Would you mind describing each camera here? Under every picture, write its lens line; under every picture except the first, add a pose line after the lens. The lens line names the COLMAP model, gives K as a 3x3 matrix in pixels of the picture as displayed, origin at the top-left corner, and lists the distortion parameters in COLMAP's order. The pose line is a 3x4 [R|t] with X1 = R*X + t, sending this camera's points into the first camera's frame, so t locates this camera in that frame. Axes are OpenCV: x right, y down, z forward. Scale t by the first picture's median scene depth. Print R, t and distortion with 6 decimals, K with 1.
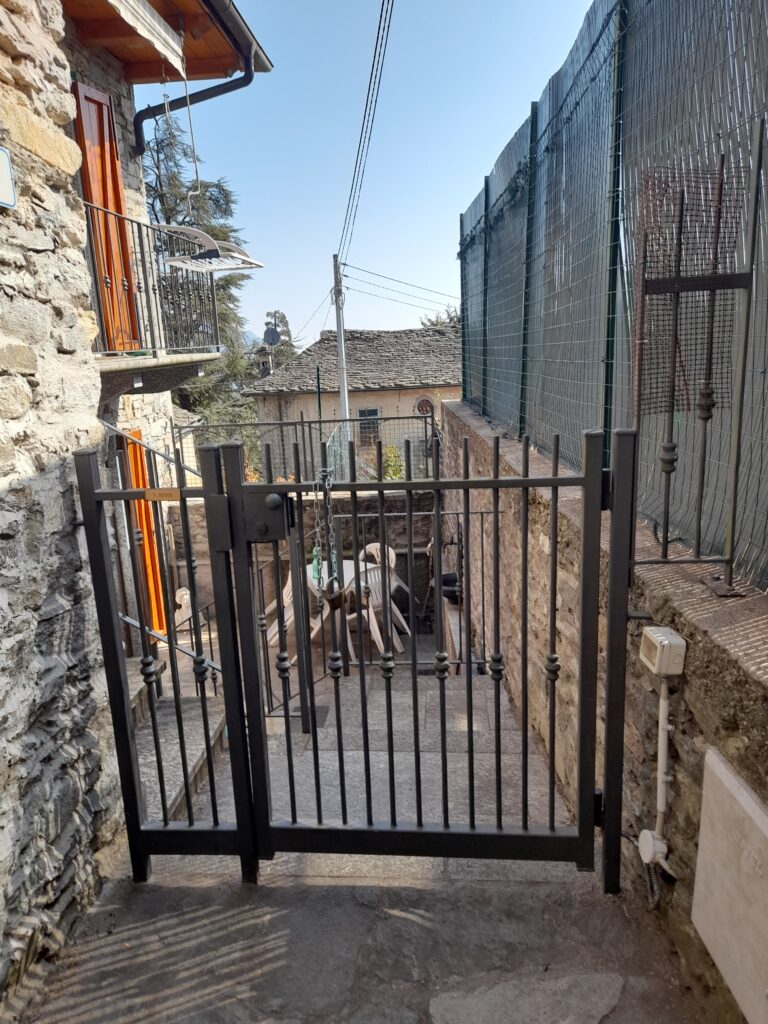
lens RADIAL K [[763.3, 0, 380.3], [0, 763.3, 518.8], [0, 0, 1]] dist [0.056372, -0.042513]
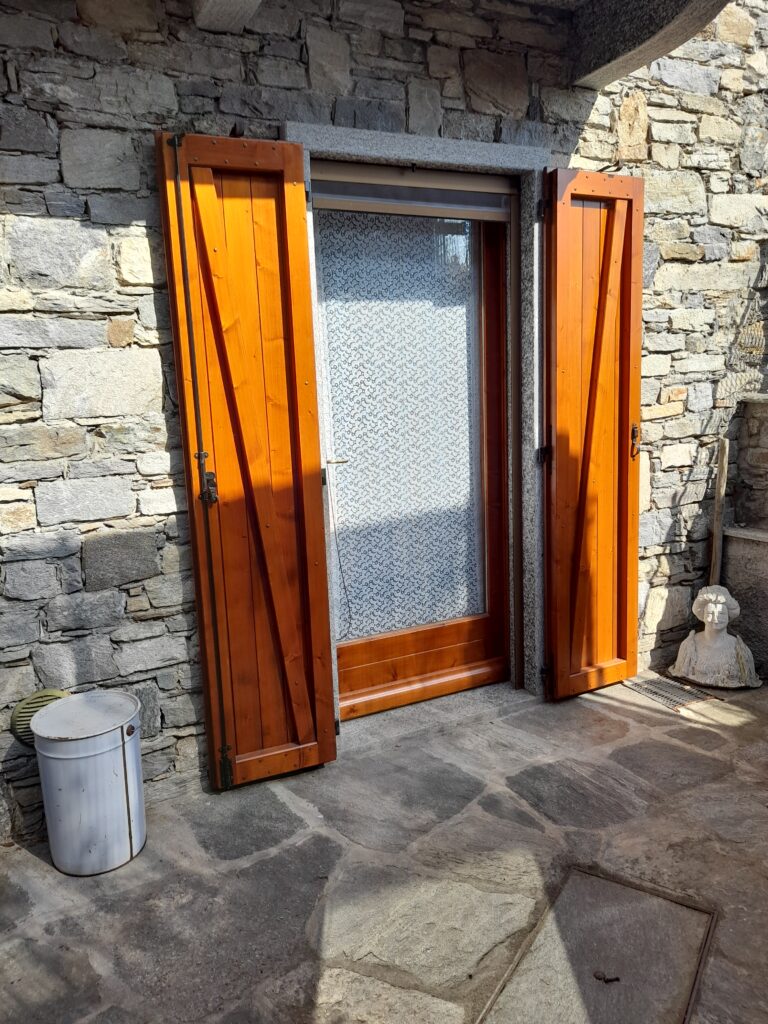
lens RADIAL K [[752.9, 0, 372.2], [0, 752.9, 510.0], [0, 0, 1]] dist [0.070500, -0.070551]
pose [[0.507156, 0.173187, -0.844274, -0.003931], [-0.182640, 0.978950, 0.091101, 0.047145], [0.842280, 0.107996, 0.528112, 0.643123]]
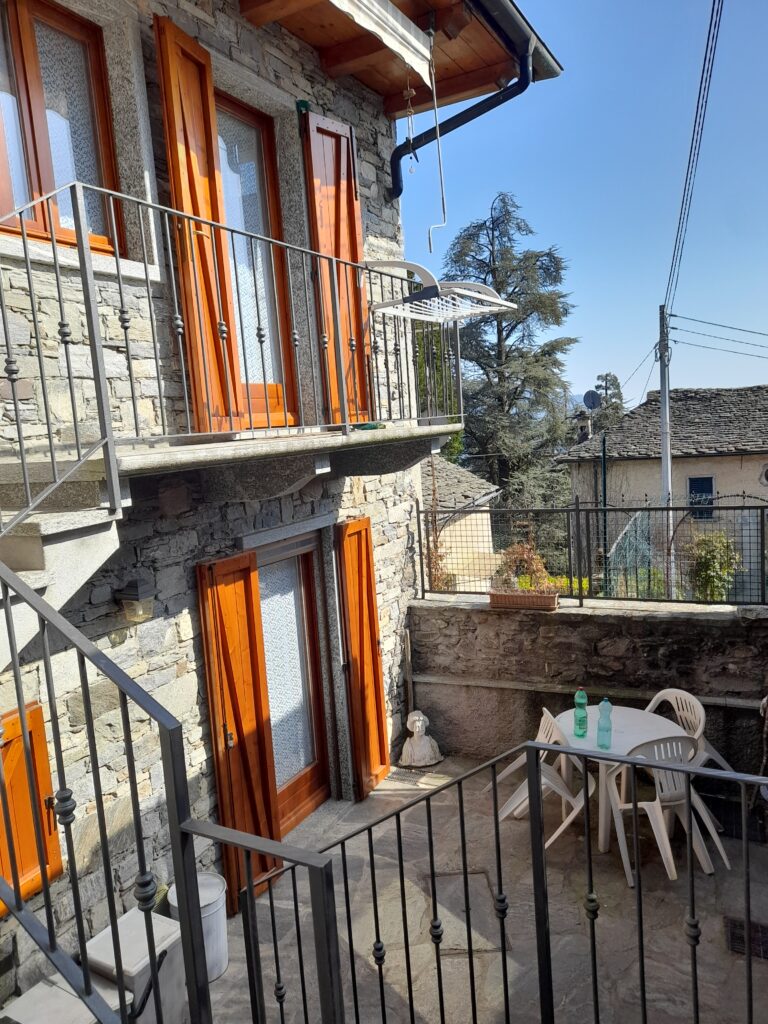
lens RADIAL K [[755.0, 0, 381.1], [0, 755.0, 511.3], [0, 0, 1]] dist [0.069223, -0.068704]
pose [[0.912713, 0.031148, -0.407412, 0.027866], [-0.067465, 0.994893, -0.075077, -0.059373], [0.402993, 0.096010, 0.910153, 0.253943]]
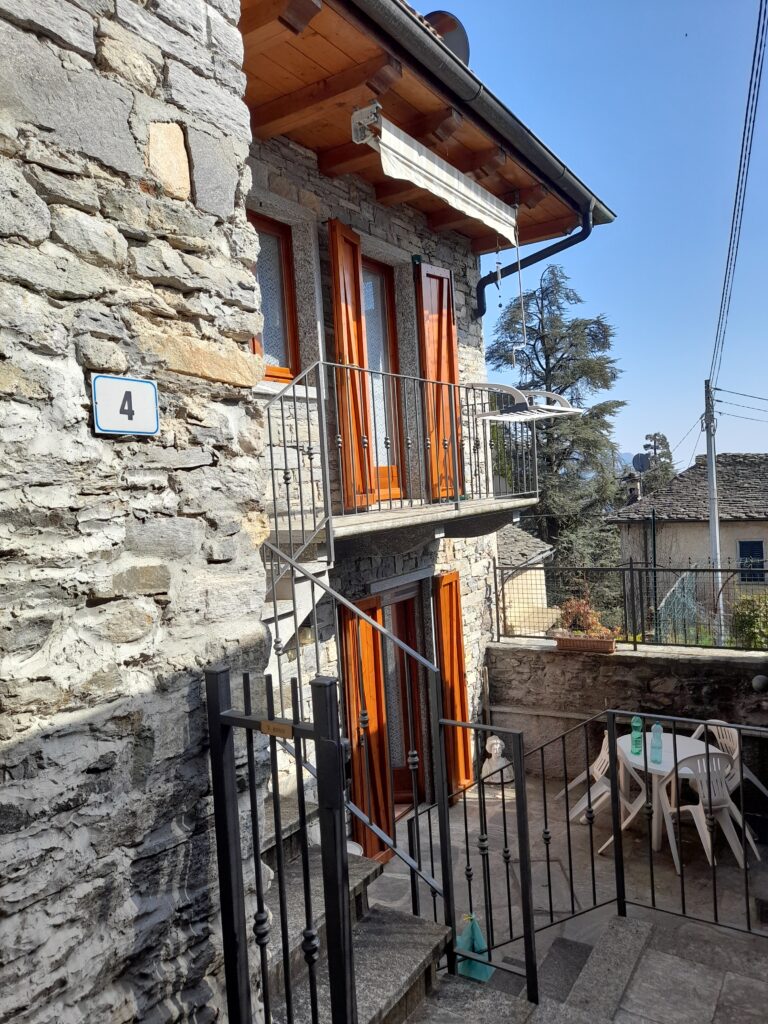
lens RADIAL K [[752.9, 0, 372.2], [0, 752.9, 510.0], [0, 0, 1]] dist [0.070500, -0.070551]
pose [[0.881732, 0.012655, -0.471580, 0.054143], [-0.090850, 0.985483, -0.143420, -0.040566], [0.462919, 0.169301, 0.870082, 0.061693]]
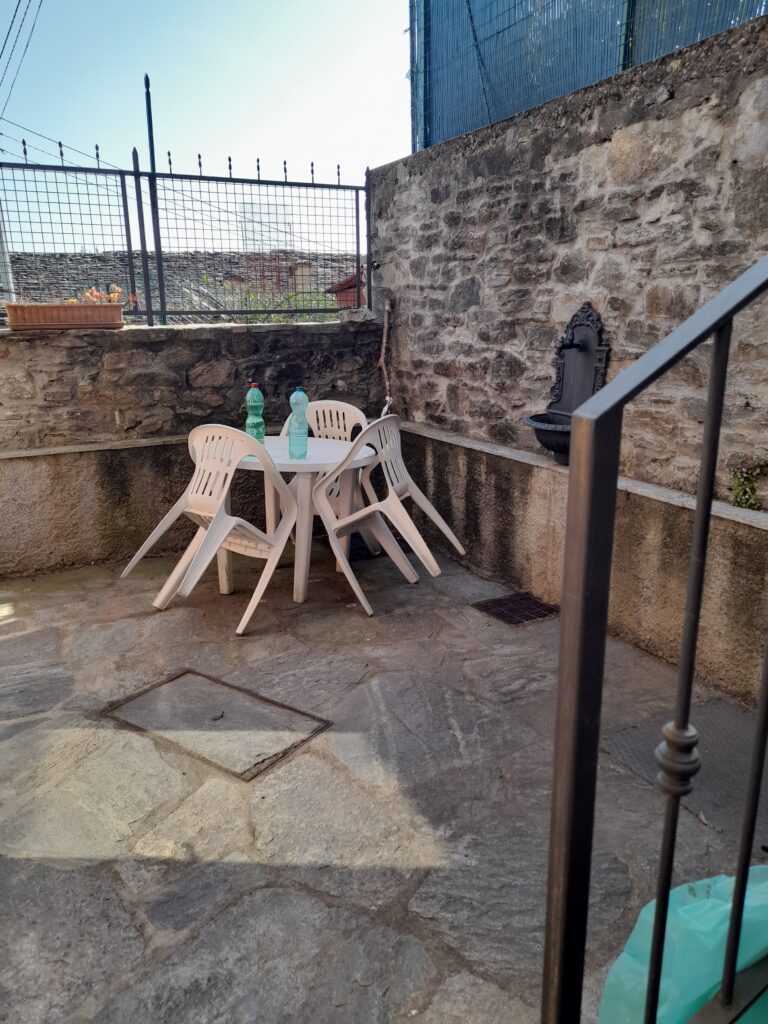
lens RADIAL K [[741.9, 0, 384.4], [0, 741.9, 518.4], [0, 0, 1]] dist [0.073094, -0.070142]
pose [[0.882914, -0.094345, 0.459959, -0.223224], [0.080558, 0.995517, 0.049561, 0.096382], [-0.462573, -0.006705, 0.886556, 0.509355]]
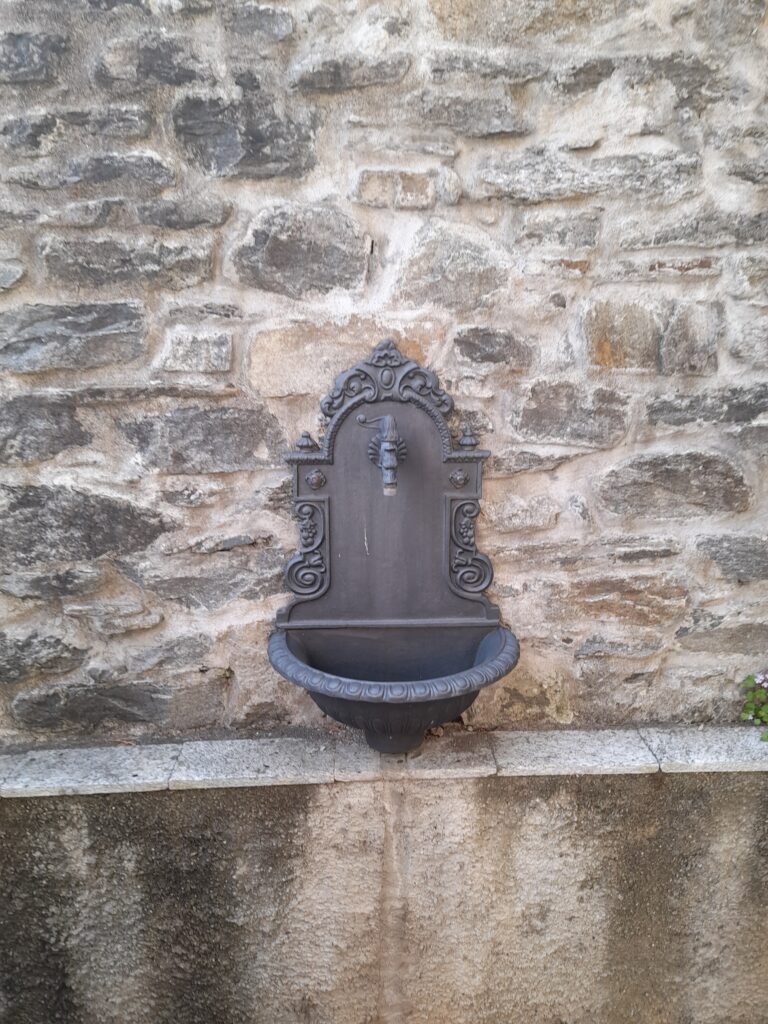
lens RADIAL K [[752.9, 0, 372.2], [0, 752.9, 510.0], [0, 0, 1]] dist [0.070500, -0.070551]
pose [[-0.036227, -0.189384, 0.981235, -0.081550], [0.250284, 0.948867, 0.192377, 0.006242], [-0.967495, 0.252556, 0.013025, 0.846400]]
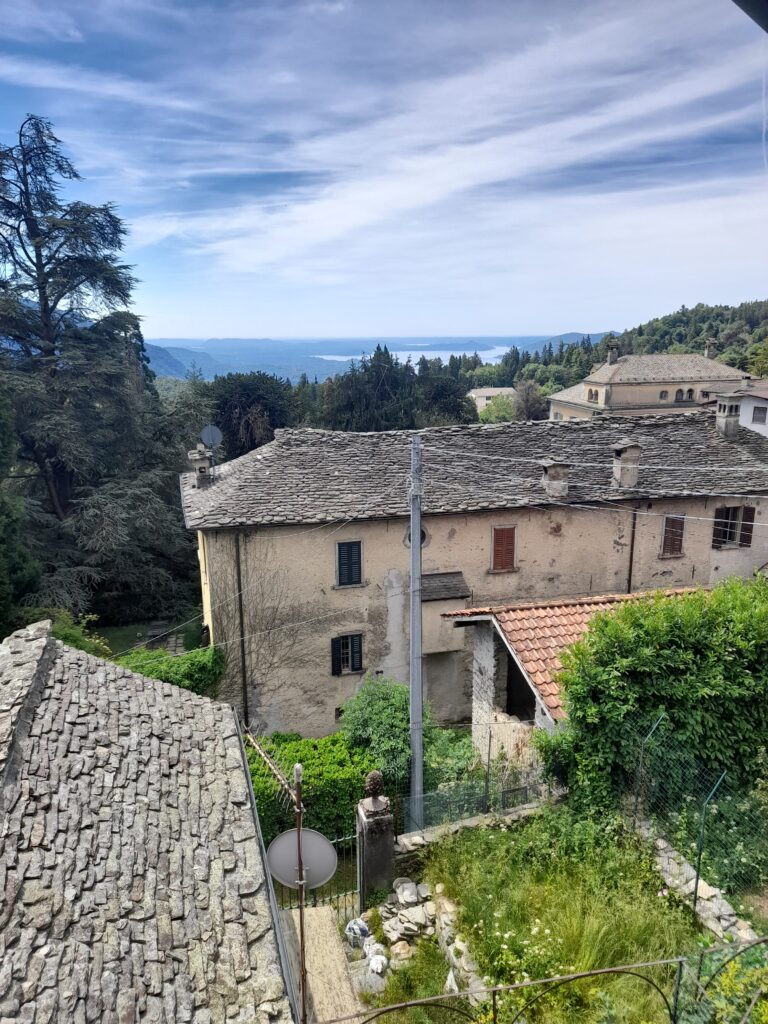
lens RADIAL K [[741.9, 0, 384.4], [0, 741.9, 518.4], [0, 0, 1]] dist [0.073094, -0.070142]
pose [[0.975845, -0.010272, 0.218223, -0.597537], [0.006399, 0.999809, 0.018447, -0.727474], [-0.218371, -0.016605, 0.975724, 0.929989]]
